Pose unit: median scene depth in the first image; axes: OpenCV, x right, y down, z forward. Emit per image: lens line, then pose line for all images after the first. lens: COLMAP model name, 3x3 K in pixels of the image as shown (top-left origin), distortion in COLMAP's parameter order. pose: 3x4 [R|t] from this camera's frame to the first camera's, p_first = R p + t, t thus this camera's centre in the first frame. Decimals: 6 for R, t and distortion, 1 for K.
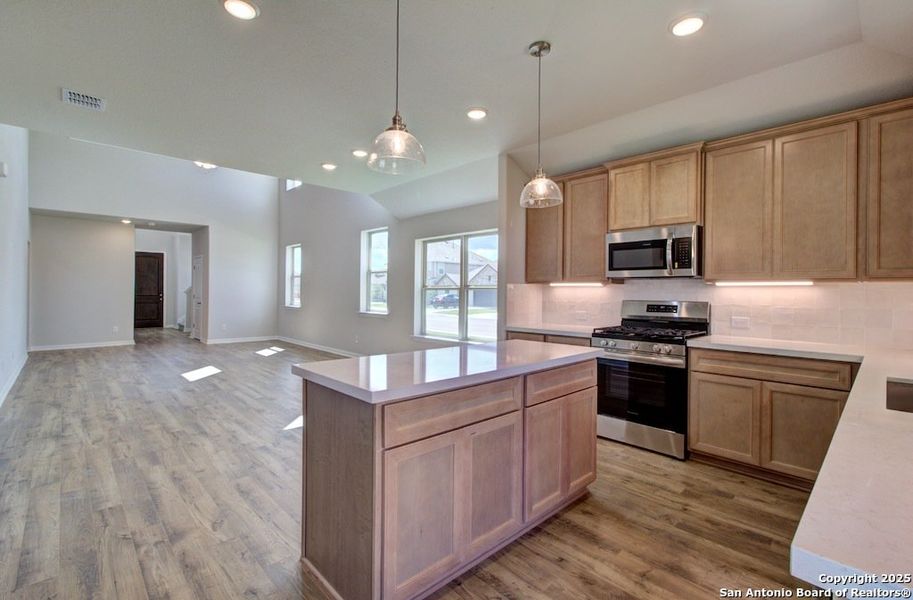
lens RADIAL K [[420.7, 0, 457.3], [0, 420.7, 292.0], [0, 0, 1]] dist [0.000417, 0.001199]
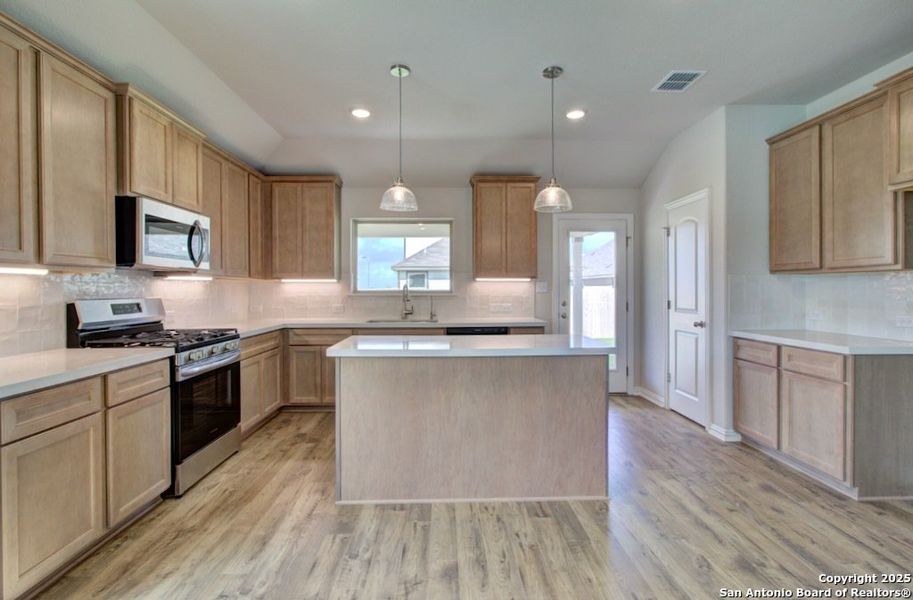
lens RADIAL K [[420.7, 0, 457.3], [0, 420.7, 292.0], [0, 0, 1]] dist [0.000417, 0.001199]
pose [[-0.744517, -0.013523, 0.667467, -0.681747], [-0.005124, 0.999881, 0.014543, -0.005376], [-0.667584, 0.007408, -0.744498, 1.759269]]
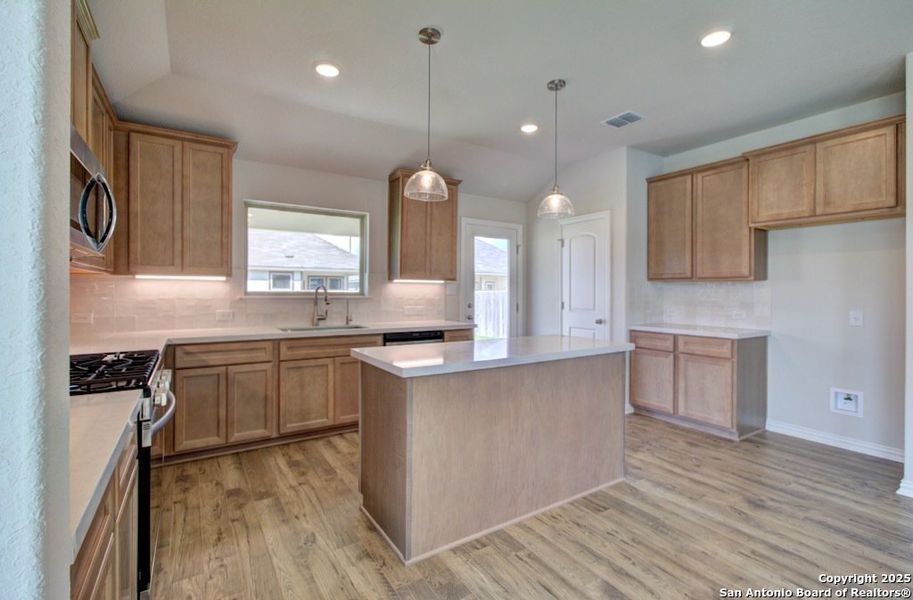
lens RADIAL K [[409.3, 0, 457.5], [0, 409.3, 292.4], [0, 0, 1]] dist [0.002468, 0.000634]
pose [[-0.981389, -0.015808, 0.191378, -0.056772], [-0.015188, 0.999874, 0.004710, 0.002716], [-0.191429, 0.001716, -0.981505, 1.932973]]
